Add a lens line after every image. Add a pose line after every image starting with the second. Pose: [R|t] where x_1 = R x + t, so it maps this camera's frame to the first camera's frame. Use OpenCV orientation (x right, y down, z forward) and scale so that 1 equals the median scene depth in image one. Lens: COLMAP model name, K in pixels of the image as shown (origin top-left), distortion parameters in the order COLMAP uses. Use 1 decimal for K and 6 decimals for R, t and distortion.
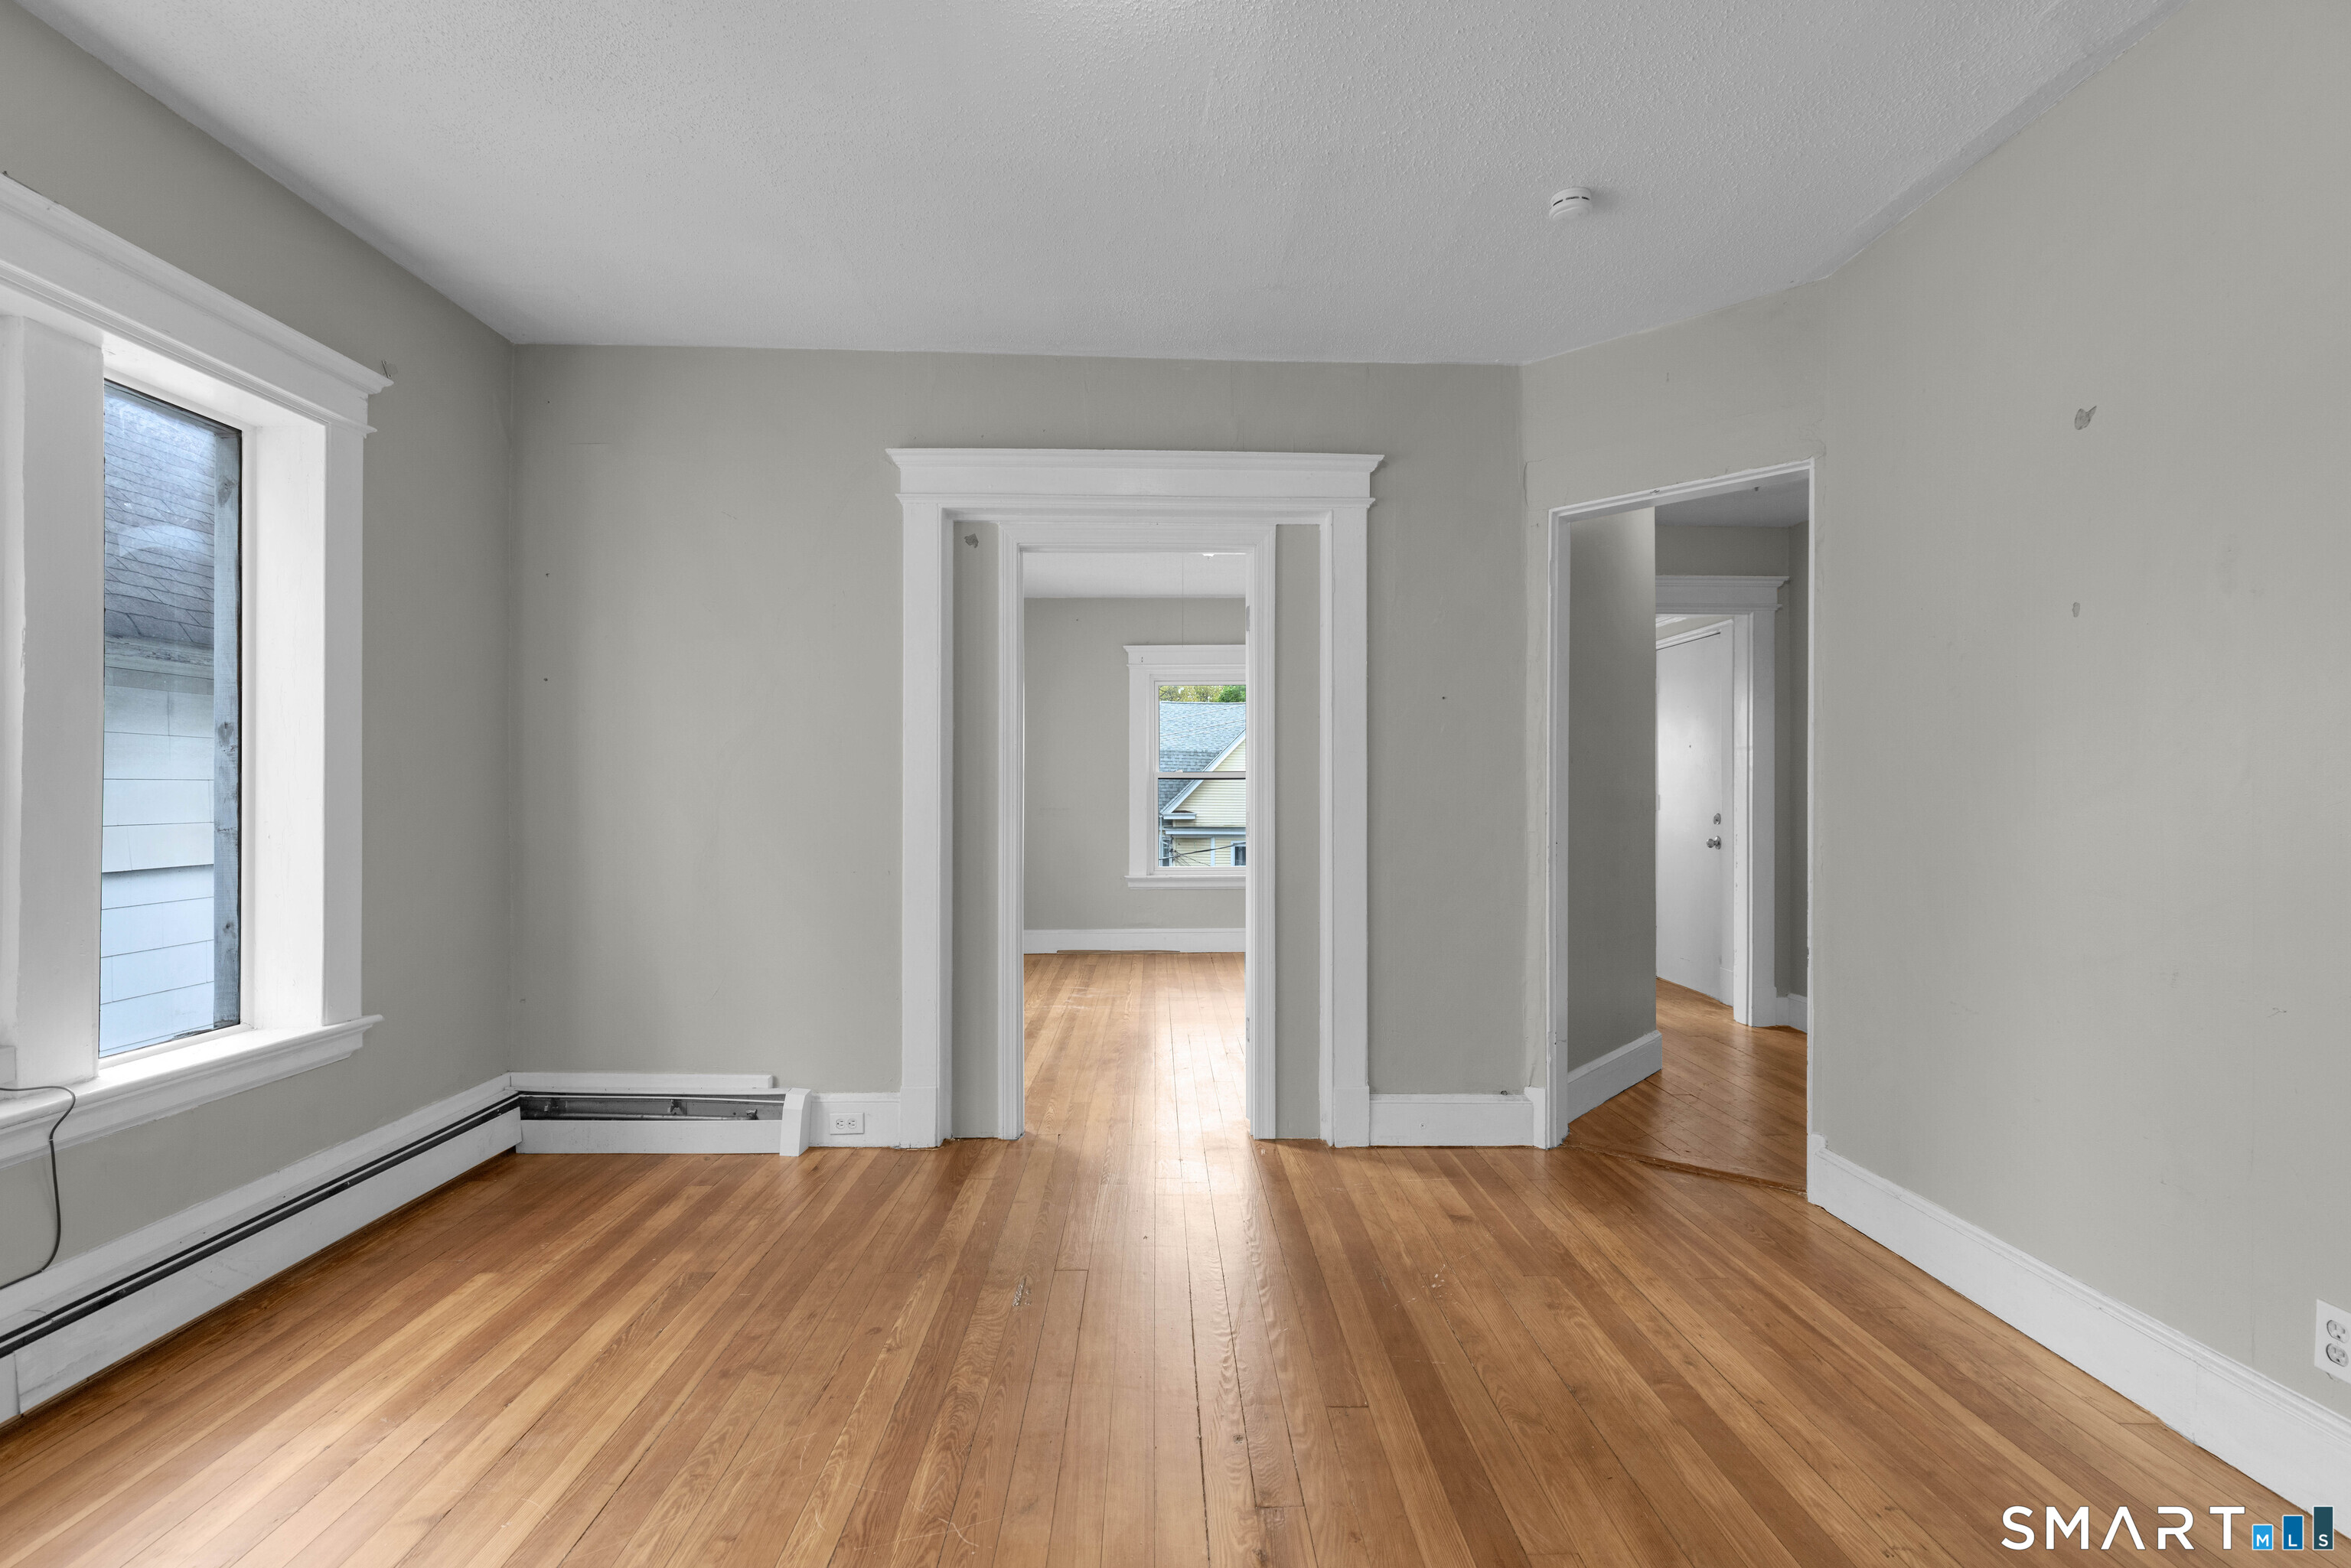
lens RADIAL K [[1041.7, 0, 1174.0], [0, 1041.7, 787.7], [0, 0, 1]] dist [0.026635, 0.000535]
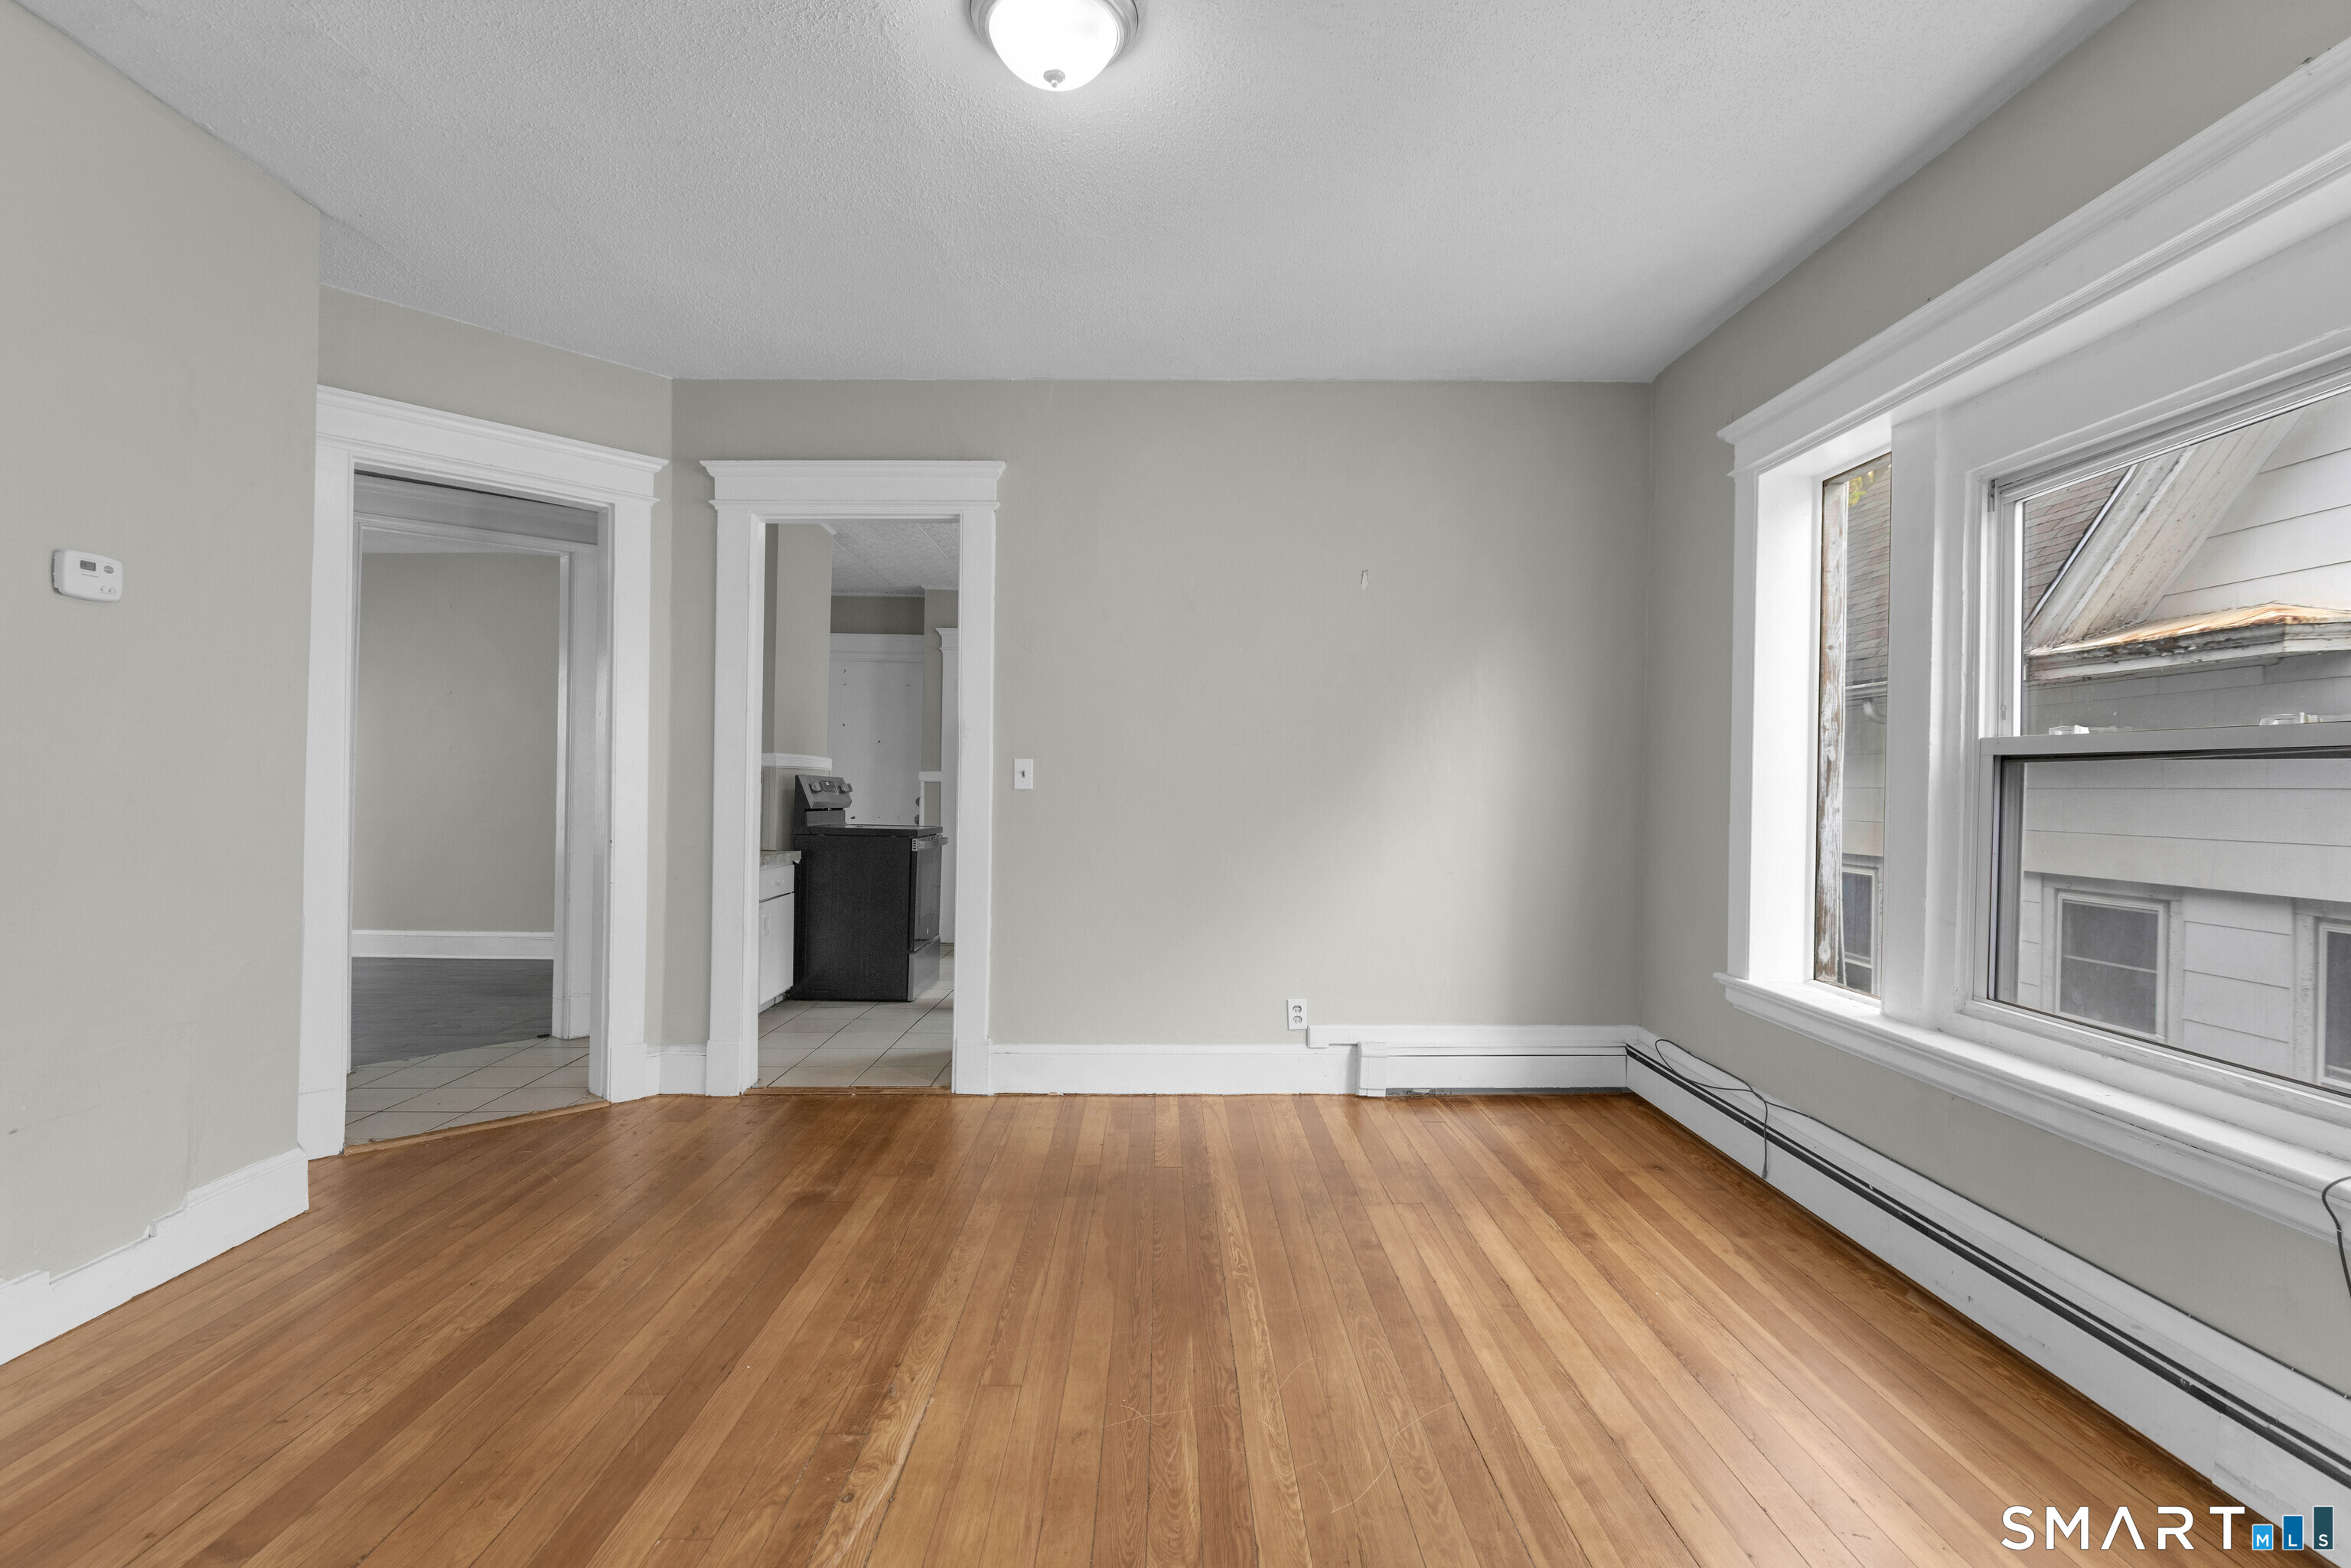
lens RADIAL K [[1041.7, 0, 1175.1], [0, 1041.7, 782.2], [0, 0, 1]] dist [0.026635, 0.000535]
pose [[-0.999913, -0.013040, -0.001862, -0.212528], [-0.013040, 0.999915, 0.000105, 0.014663], [0.001861, 0.000129, -0.999998, 1.968596]]
